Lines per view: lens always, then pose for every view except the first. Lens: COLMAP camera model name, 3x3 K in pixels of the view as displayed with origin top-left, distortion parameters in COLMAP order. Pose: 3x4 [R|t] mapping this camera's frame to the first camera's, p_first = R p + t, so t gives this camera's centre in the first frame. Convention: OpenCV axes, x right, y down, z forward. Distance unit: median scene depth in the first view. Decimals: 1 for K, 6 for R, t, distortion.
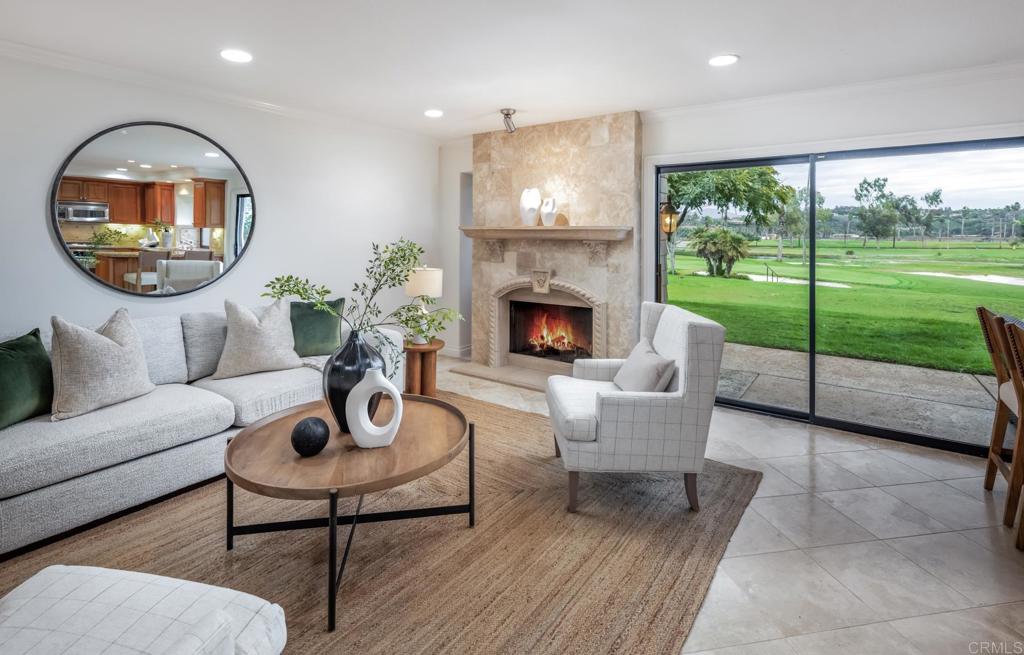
lens RADIAL K [[468.9, 0, 511.5], [0, 468.9, 303.7], [0, 0, 1]] dist [0.002554, 0.000383]
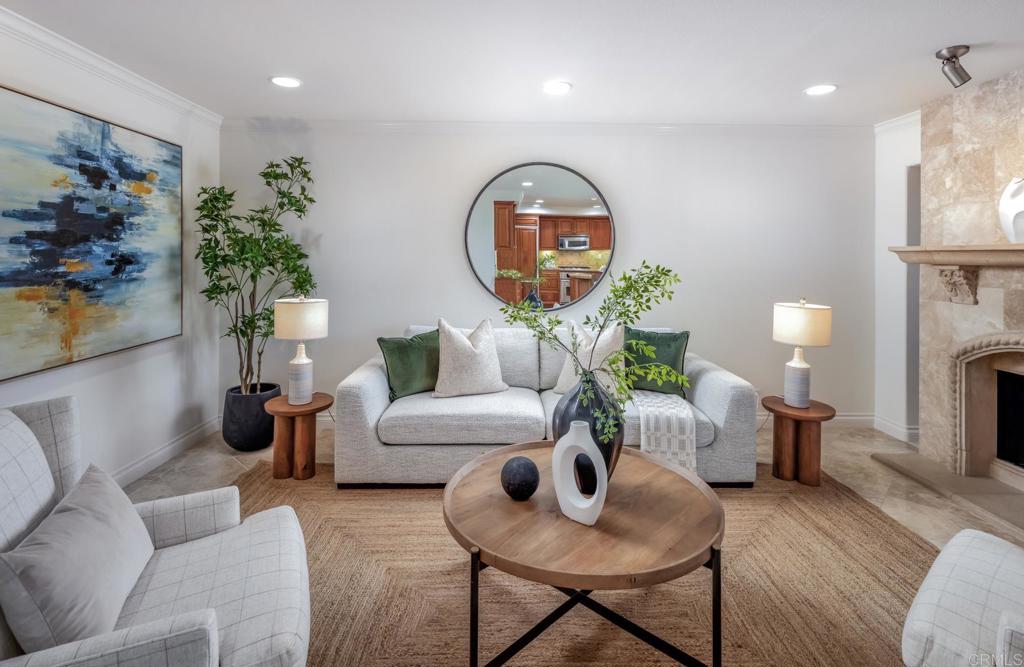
lens RADIAL K [[487.4, 0, 513.0], [0, 487.4, 302.2], [0, 0, 1]] dist [-0.000982, -0.000914]
pose [[0.604050, 0.068254, -0.794018, 0.123185], [-0.115590, 0.993294, -0.002552, -0.022173], [0.788519, 0.093322, 0.607889, 0.161023]]
